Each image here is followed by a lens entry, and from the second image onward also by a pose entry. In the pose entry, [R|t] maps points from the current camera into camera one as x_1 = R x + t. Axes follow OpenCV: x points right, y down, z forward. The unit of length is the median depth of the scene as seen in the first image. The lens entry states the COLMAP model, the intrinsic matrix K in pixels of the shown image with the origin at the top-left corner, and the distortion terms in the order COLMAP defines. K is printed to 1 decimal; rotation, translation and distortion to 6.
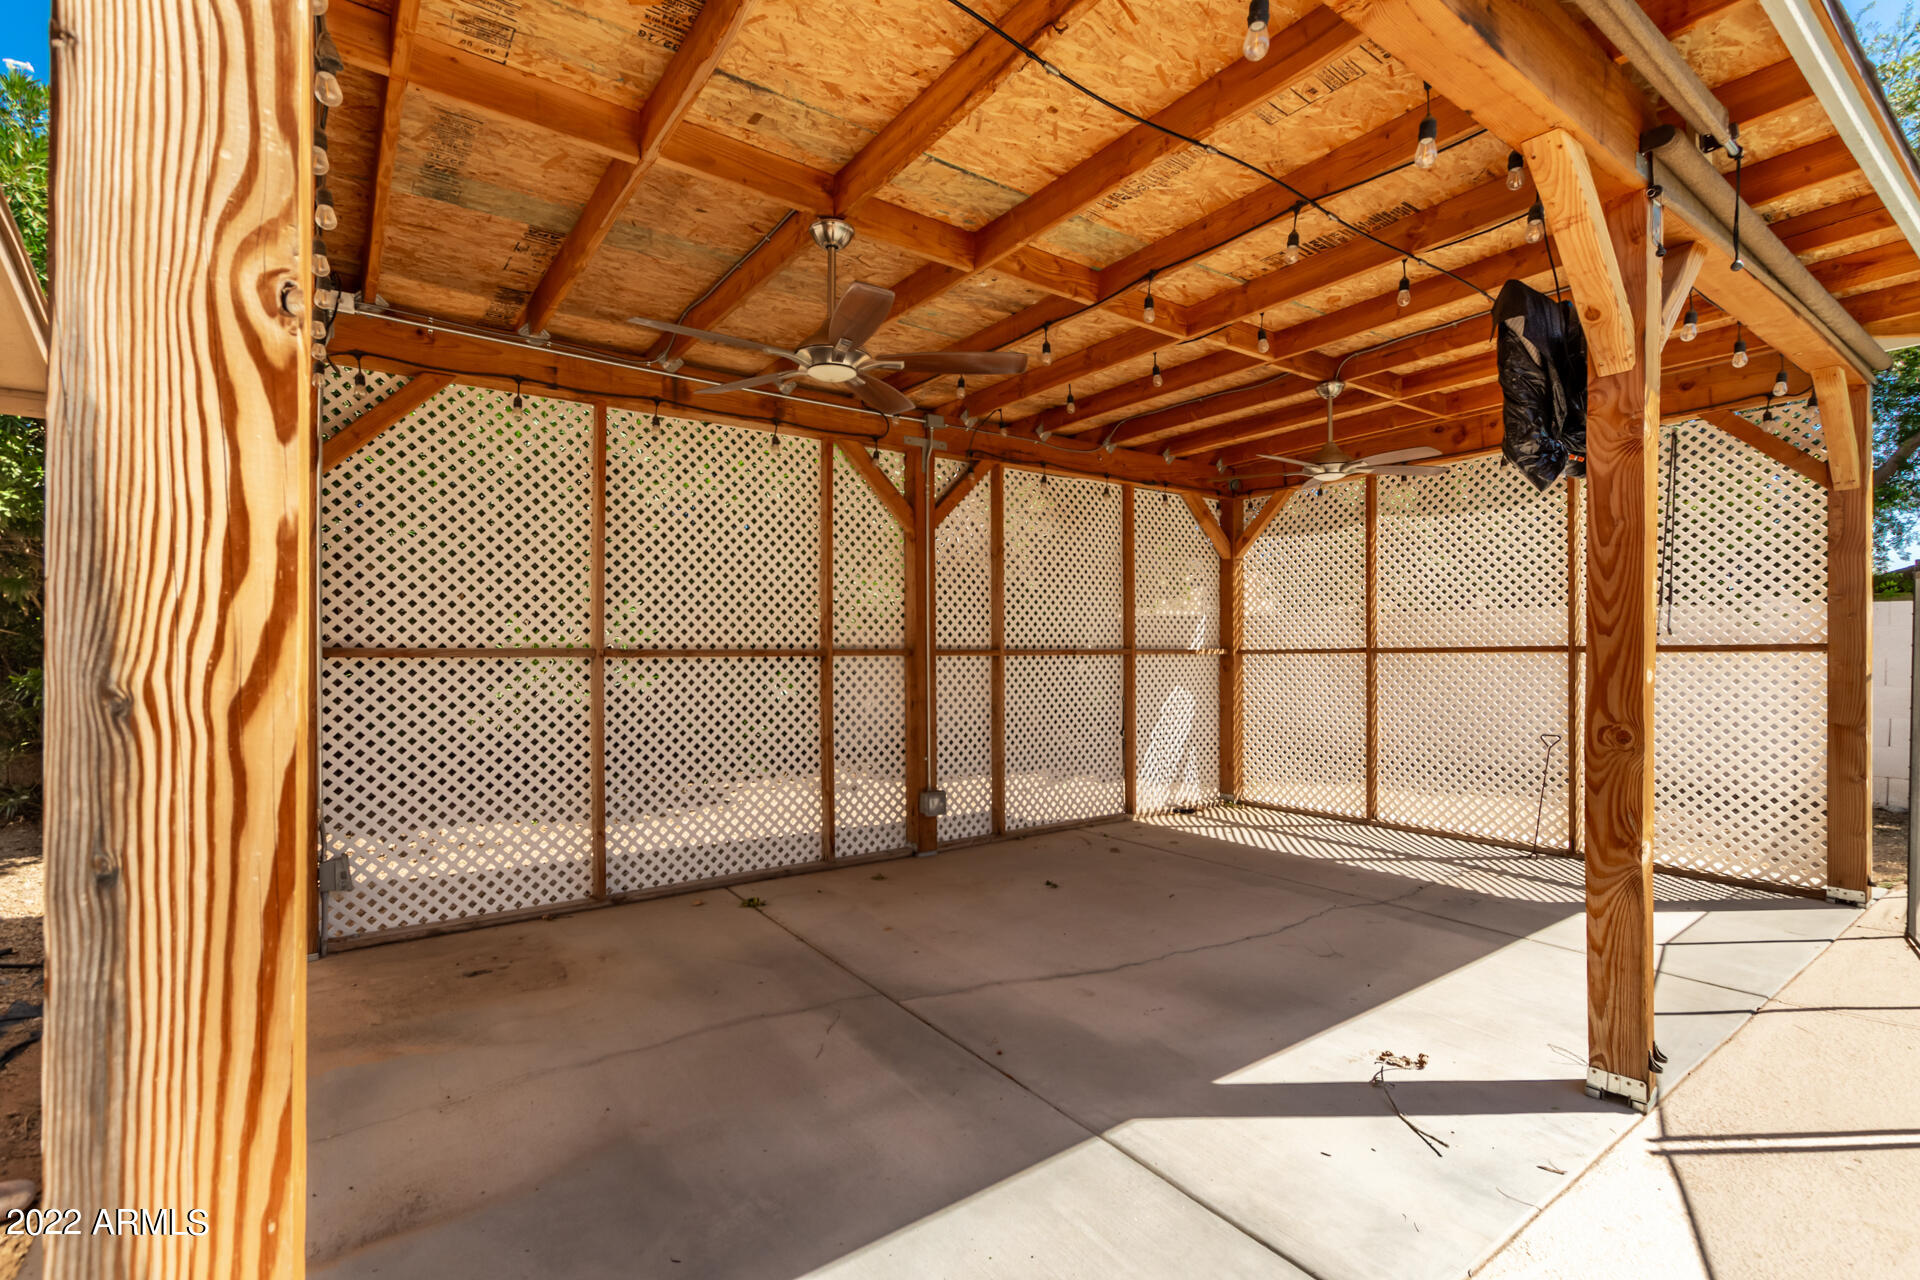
lens RADIAL K [[874.8, 0, 968.8], [0, 874.8, 631.9], [0, 0, 1]] dist [0.020295, -0.000096]
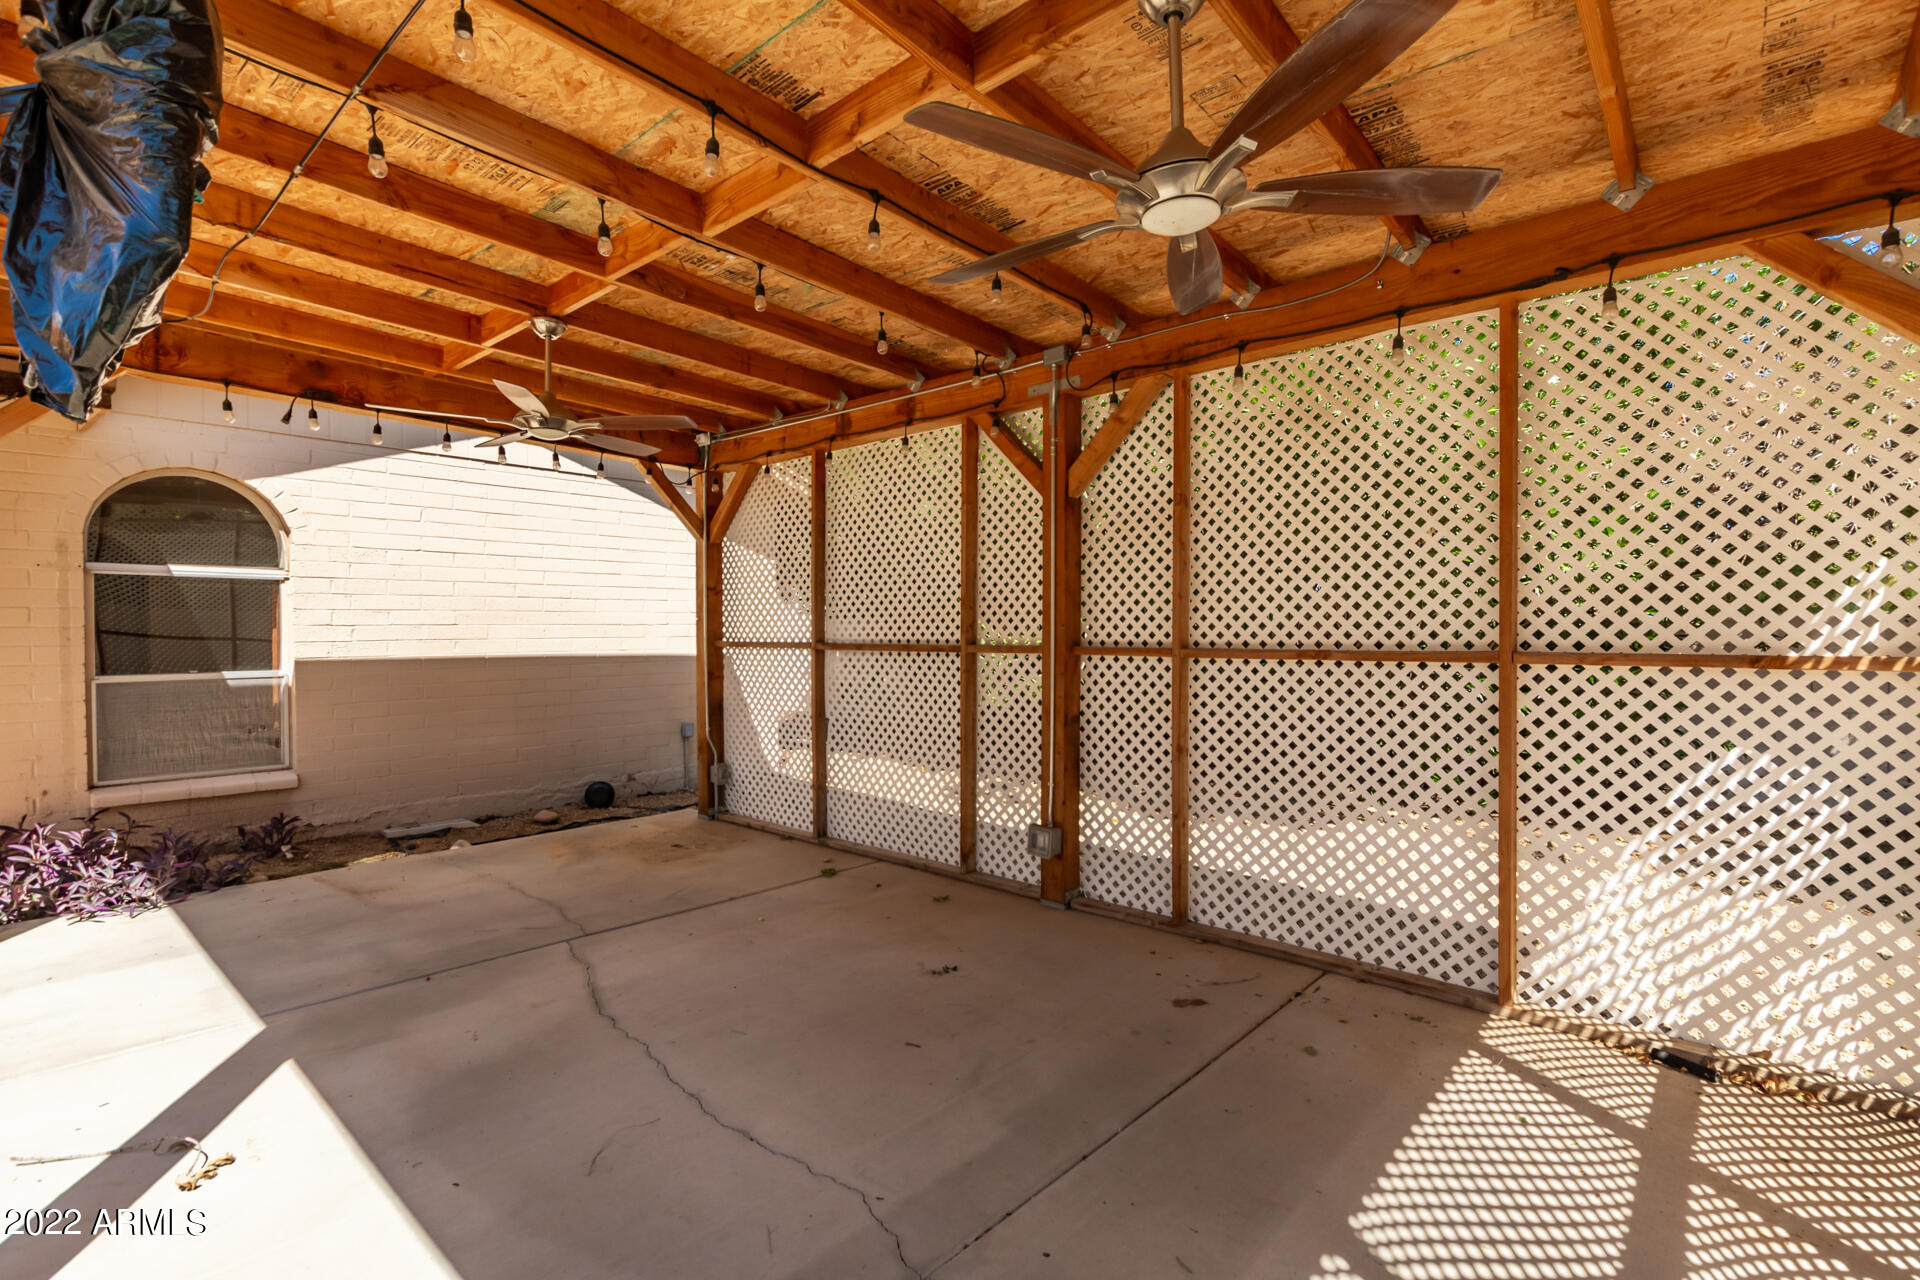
lens RADIAL K [[874.8, 0, 968.8], [0, 874.8, 642.3], [0, 0, 1]] dist [0.020295, -0.000096]
pose [[0.214762, 0.001170, -0.976666, 0.719317], [0.006251, 0.999977, 0.002573, 0.014700], [0.976646, -0.006657, 0.214750, 0.775782]]
